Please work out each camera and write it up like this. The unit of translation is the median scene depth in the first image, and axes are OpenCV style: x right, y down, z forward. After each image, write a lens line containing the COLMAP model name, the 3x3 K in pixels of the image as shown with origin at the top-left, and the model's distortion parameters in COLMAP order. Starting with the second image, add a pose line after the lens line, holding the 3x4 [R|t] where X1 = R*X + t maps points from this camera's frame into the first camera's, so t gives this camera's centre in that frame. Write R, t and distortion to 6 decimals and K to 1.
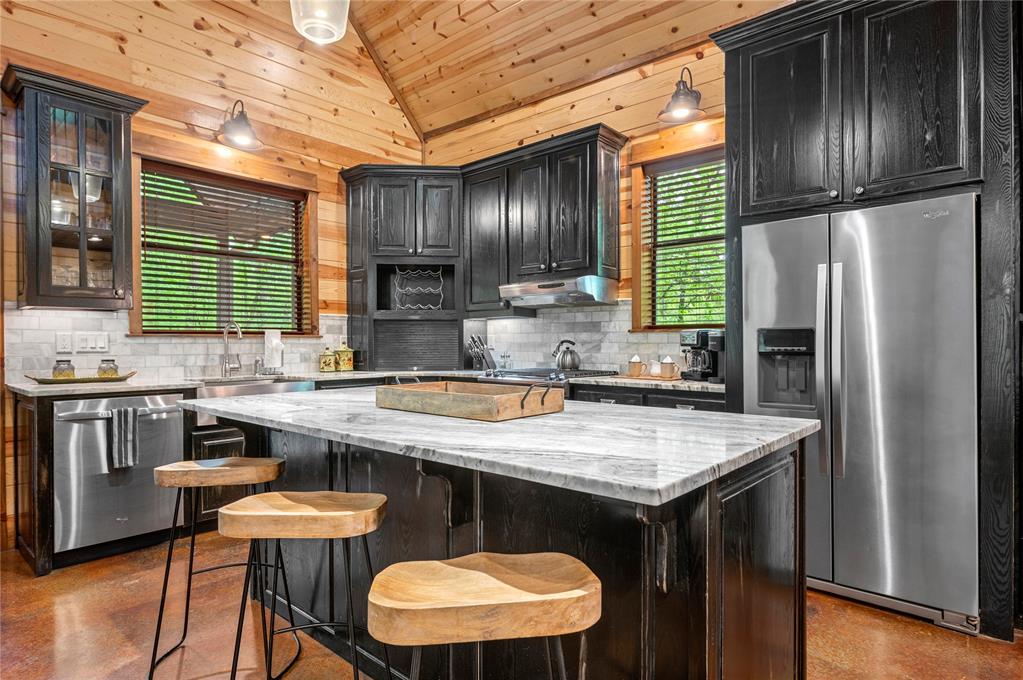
lens RADIAL K [[559.3, 0, 513.2], [0, 559.3, 344.1], [0, 0, 1]] dist [-0.000880, -0.000601]
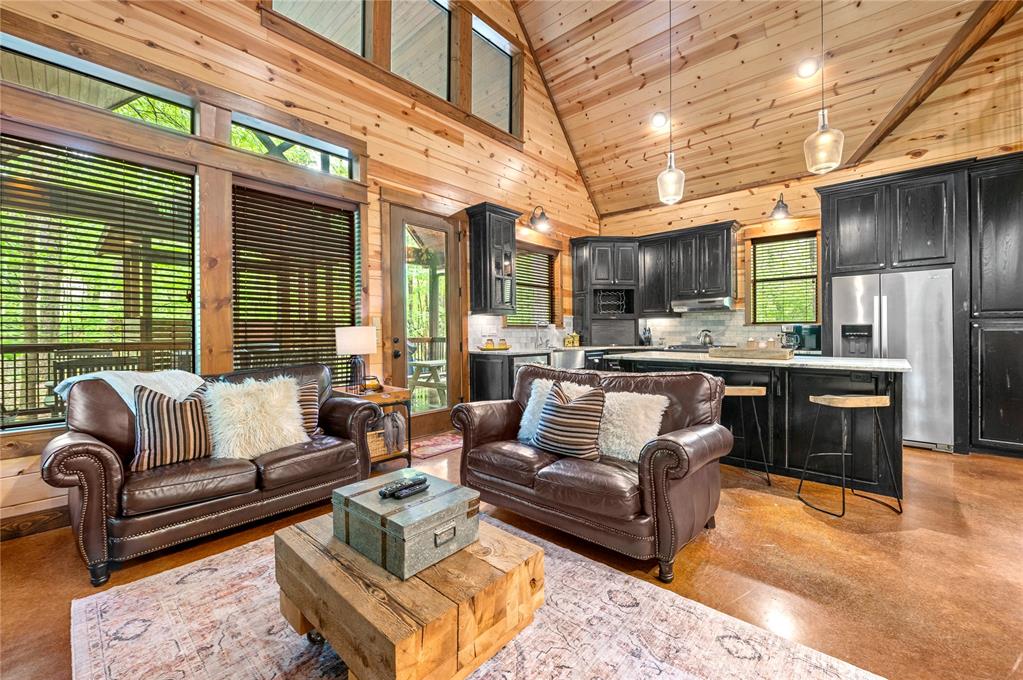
lens RADIAL K [[408.3, 0, 508.9], [0, 408.3, 334.4], [0, 0, 1]] dist [-0.009803, -0.000154]
pose [[0.999673, 0.000337, -0.025577, -0.543995], [-0.000231, 0.999991, 0.004125, 0.002784], [0.025578, -0.004118, 0.999664, -0.410450]]
